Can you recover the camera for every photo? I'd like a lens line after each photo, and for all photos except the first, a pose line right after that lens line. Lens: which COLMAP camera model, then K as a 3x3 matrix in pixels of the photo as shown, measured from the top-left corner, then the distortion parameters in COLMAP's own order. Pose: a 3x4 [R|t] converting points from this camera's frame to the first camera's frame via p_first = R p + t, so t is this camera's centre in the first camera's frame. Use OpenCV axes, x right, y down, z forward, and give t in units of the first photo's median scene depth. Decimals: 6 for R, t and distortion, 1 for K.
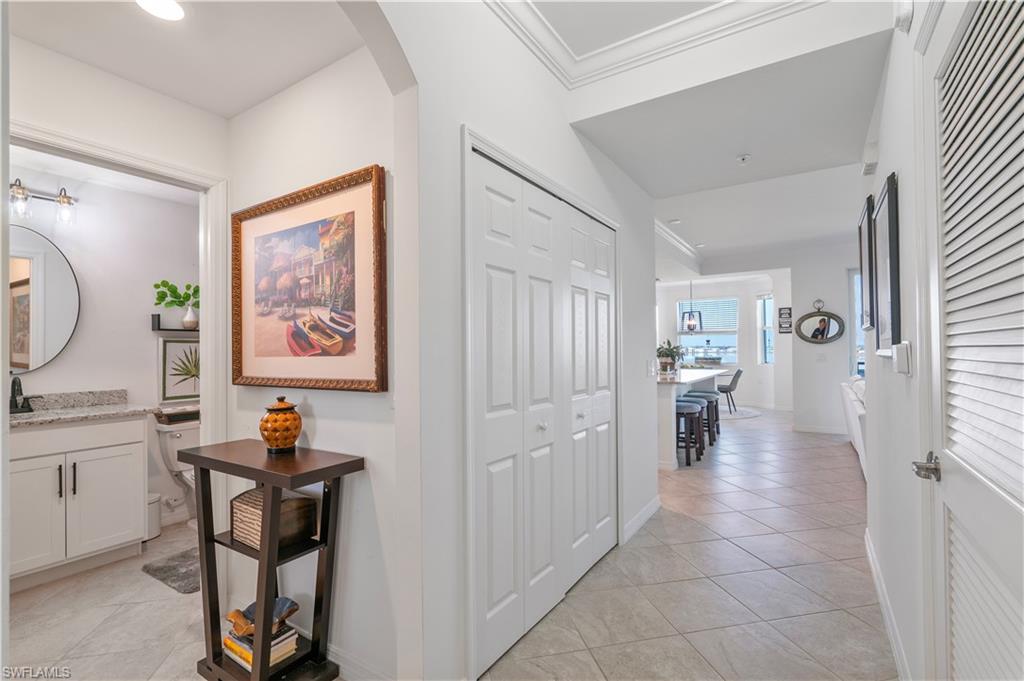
lens RADIAL K [[463.5, 0, 512.0], [0, 463.5, 340.5], [0, 0, 1]] dist [0.000351, -0.000095]
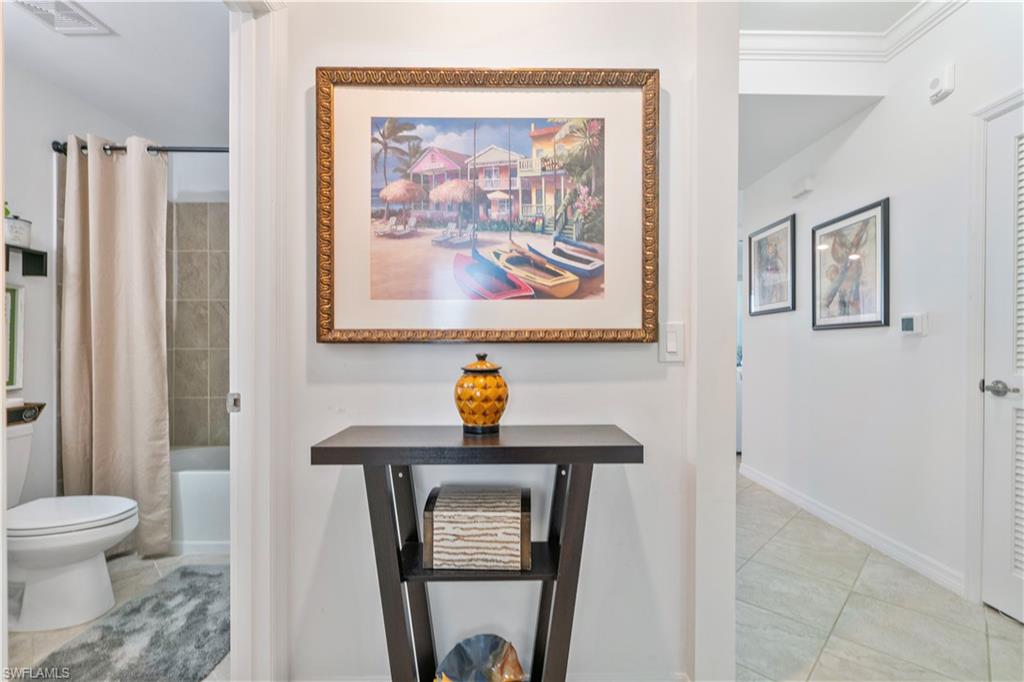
lens RADIAL K [[463.5, 0, 512.0], [0, 463.5, 341.0], [0, 0, 1]] dist [0.000351, -0.000095]
pose [[0.832296, 0.019787, 0.553979, -0.856959], [-0.022976, 0.999735, -0.001188, 0.102878], [-0.553856, -0.011739, 0.832530, 0.395458]]
